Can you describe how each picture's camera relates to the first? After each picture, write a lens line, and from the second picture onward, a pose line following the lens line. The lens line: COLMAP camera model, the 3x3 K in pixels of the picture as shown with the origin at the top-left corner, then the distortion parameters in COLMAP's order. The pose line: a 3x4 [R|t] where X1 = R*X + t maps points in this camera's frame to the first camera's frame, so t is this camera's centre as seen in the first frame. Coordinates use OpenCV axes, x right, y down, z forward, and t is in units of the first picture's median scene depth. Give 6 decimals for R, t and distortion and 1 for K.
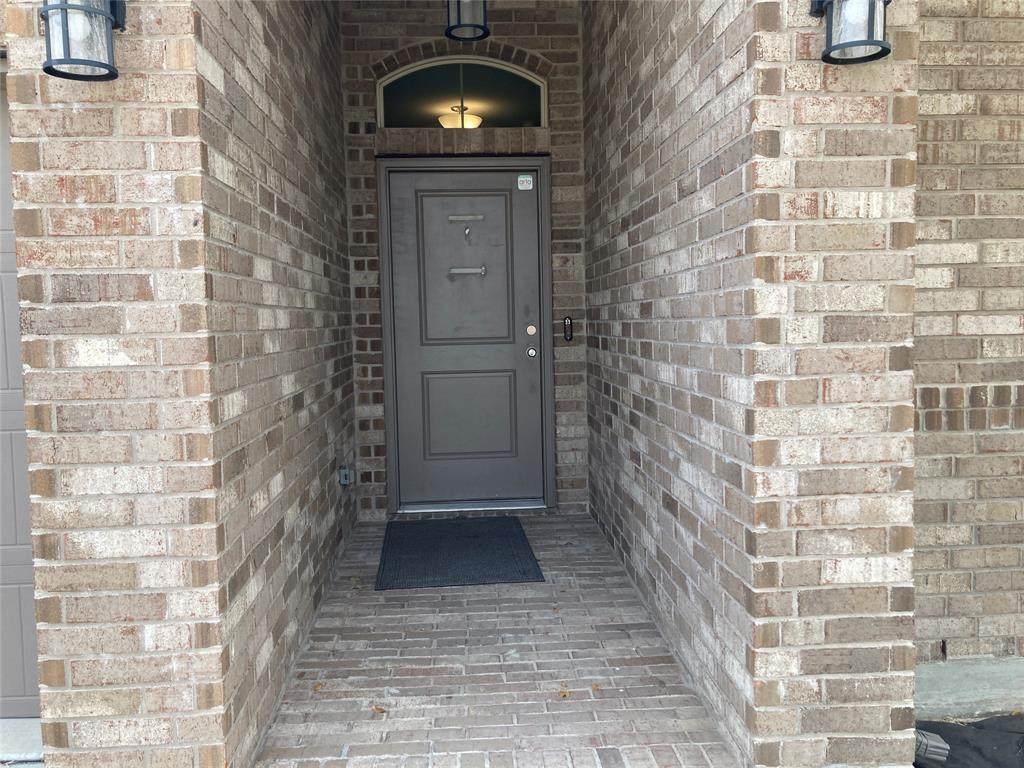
lens RADIAL K [[856.8, 0, 512.0], [0, 856.8, 384.0], [0, 0, 1]] dist [0.003253, 0.000472]
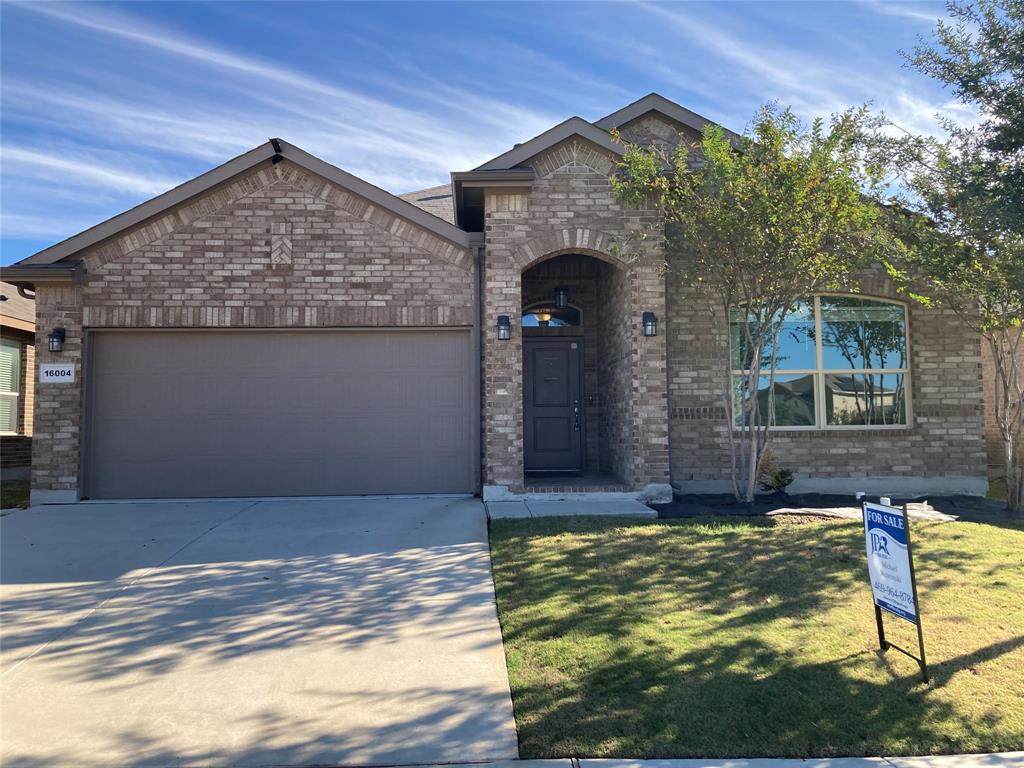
lens RADIAL K [[835.8, 0, 512.0], [0, 835.8, 384.0], [0, 0, 1]] dist [0.053752, -0.003480]
pose [[0.999840, 0.009813, -0.014968, -0.278728], [-0.011738, 0.990848, -0.134473, 0.465985], [0.013511, 0.134627, 0.990804, -3.128464]]
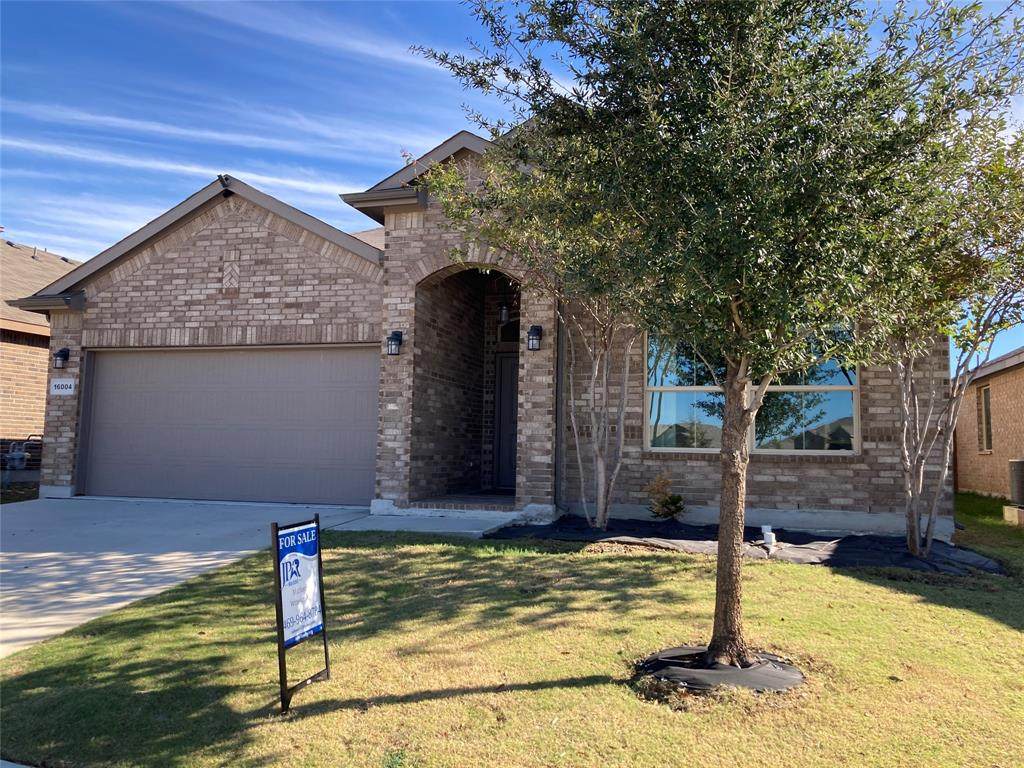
lens RADIAL K [[835.8, 0, 512.0], [0, 835.8, 384.0], [0, 0, 1]] dist [0.053752, -0.003480]
pose [[0.942427, 0.012002, -0.334197, 1.498708], [-0.063647, 0.987526, -0.144019, 0.406564], [0.328300, 0.156998, 0.931435, -2.770143]]
